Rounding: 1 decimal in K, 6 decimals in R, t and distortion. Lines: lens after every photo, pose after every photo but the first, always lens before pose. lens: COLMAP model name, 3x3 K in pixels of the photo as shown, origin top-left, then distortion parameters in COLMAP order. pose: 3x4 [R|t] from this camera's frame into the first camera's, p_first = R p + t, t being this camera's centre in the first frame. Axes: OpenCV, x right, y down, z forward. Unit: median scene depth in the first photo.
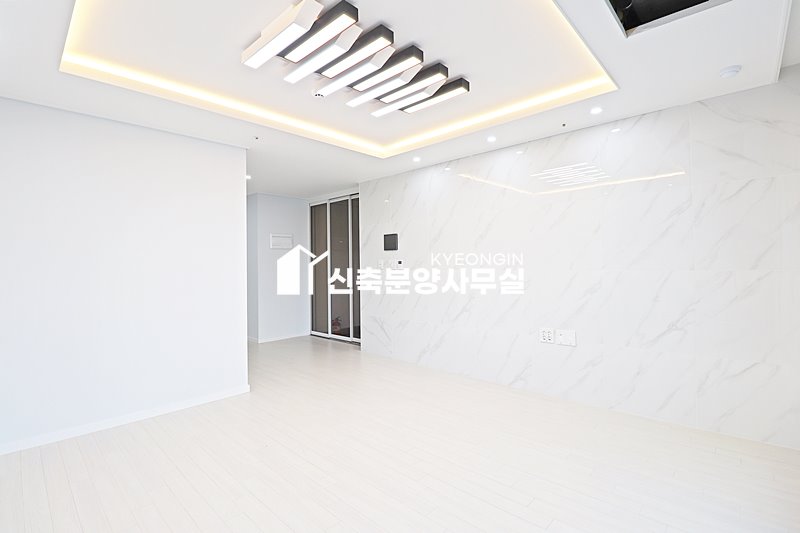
lens RADIAL K [[369.9, 0, 398.6], [0, 369.9, 262.2], [0, 0, 1]] dist [-0.007051, -0.010010]
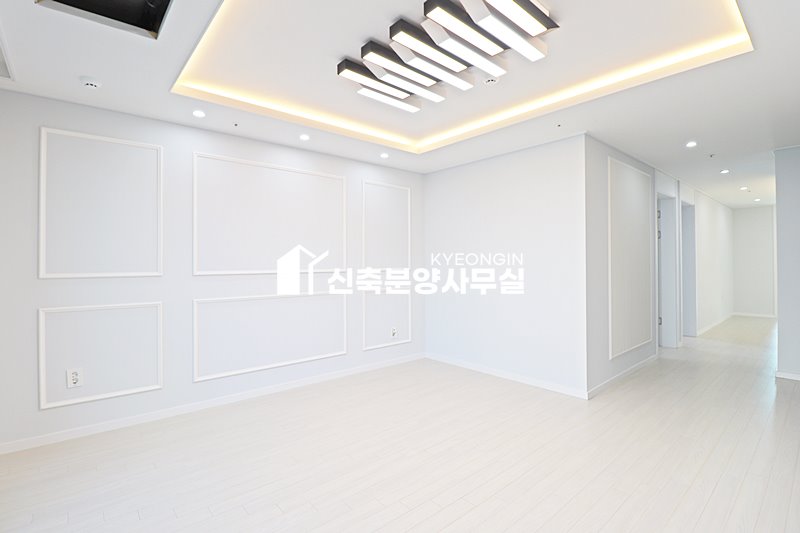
lens RADIAL K [[369.9, 0, 403.2], [0, 369.9, 260.0], [0, 0, 1]] dist [-0.007051, -0.010010]
pose [[-0.110753, 0.018350, -0.993679, 0.433370], [0.012069, 0.999781, 0.017117, -0.014544], [0.993775, -0.010097, -0.110950, 0.522757]]
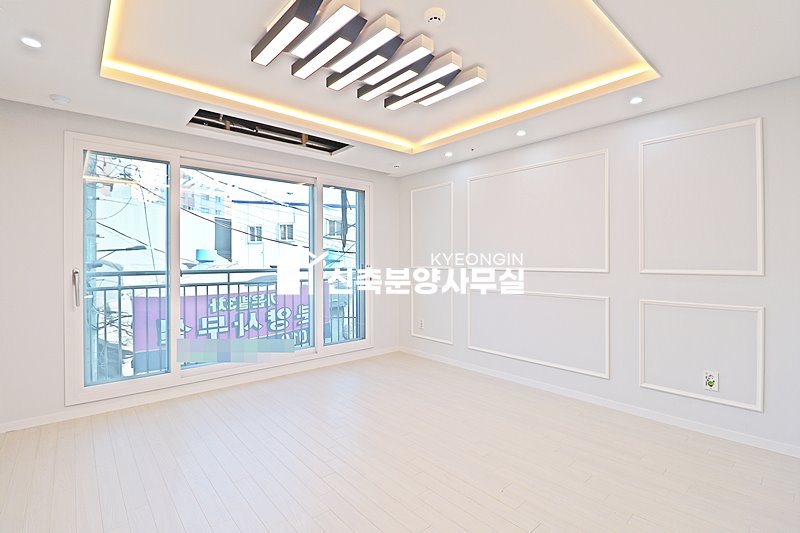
lens RADIAL K [[369.9, 0, 401.4], [0, 369.9, 263.4], [0, 0, 1]] dist [-0.007051, -0.010010]
pose [[-0.995957, 0.016707, 0.088263, -0.121972], [0.016461, 0.999858, -0.003508, 0.005478], [-0.088309, -0.002041, -0.996091, 1.007497]]
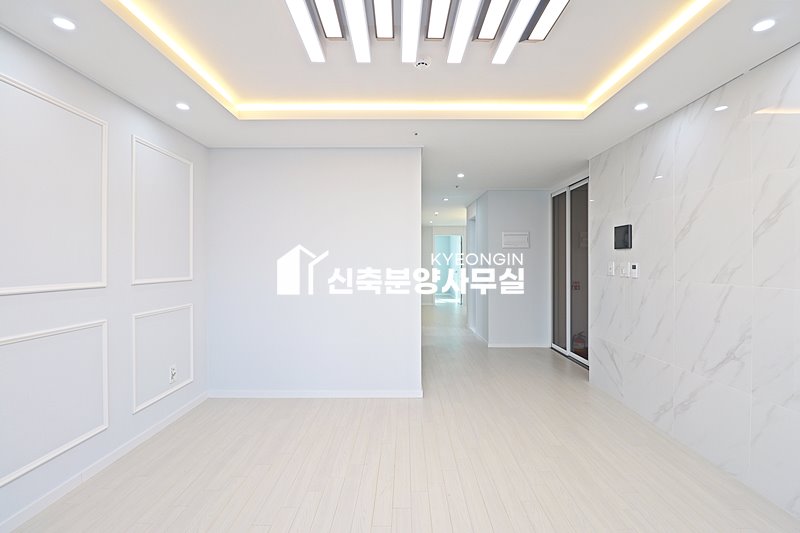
lens RADIAL K [[369.9, 0, 407.2], [0, 369.9, 266.9], [0, 0, 1]] dist [-0.007051, -0.010010]
pose [[0.679262, 0.019743, -0.733630, 0.221575], [-0.004657, 0.999734, 0.022593, -0.013073], [0.733881, -0.011930, 0.679173, 0.248787]]
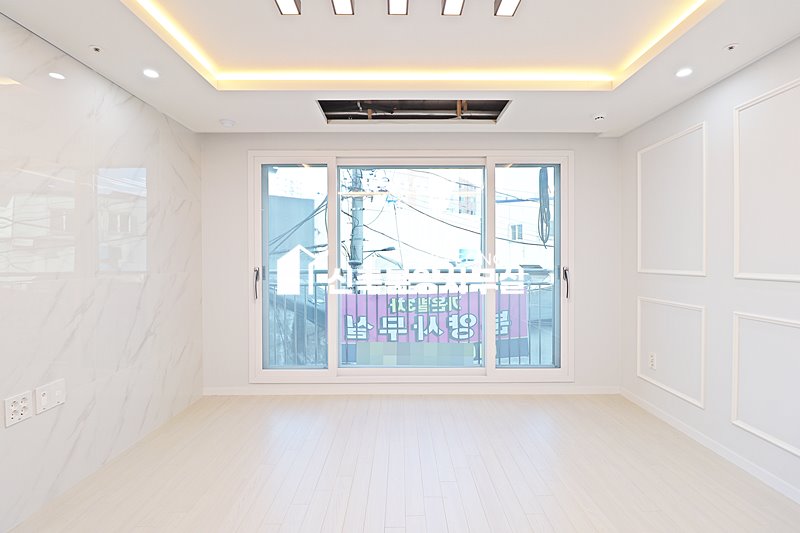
lens RADIAL K [[369.9, 0, 402.8], [0, 369.9, 264.4], [0, 0, 1]] dist [-0.007051, -0.010010]
pose [[-0.693481, 0.007205, 0.720438, -0.251629], [0.005627, 0.999974, -0.004584, 0.002355], [-0.720452, 0.000874, -0.693504, 0.727556]]
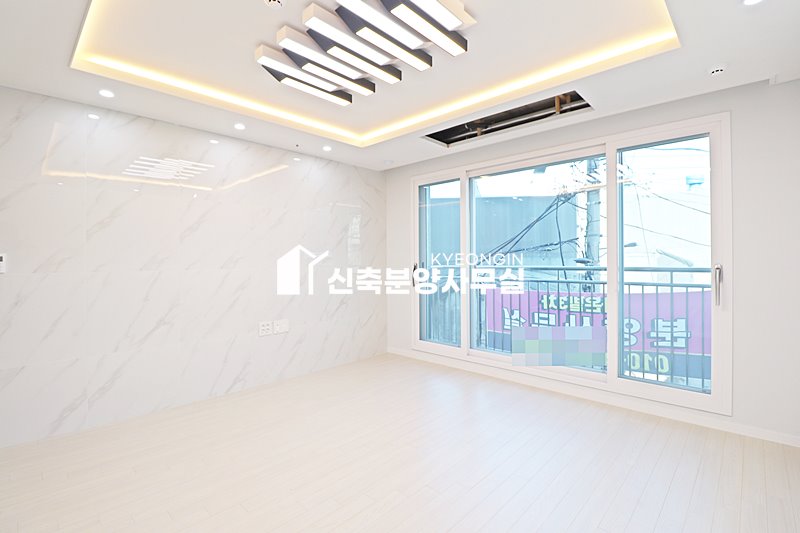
lens RADIAL K [[369.9, 0, 401.0], [0, 369.9, 265.9], [0, 0, 1]] dist [-0.007051, -0.010010]
pose [[-0.006736, -0.001575, 0.999976, -0.516180], [-0.003117, 0.999994, 0.001554, 0.008673], [-0.999972, -0.003106, -0.006741, 0.463676]]
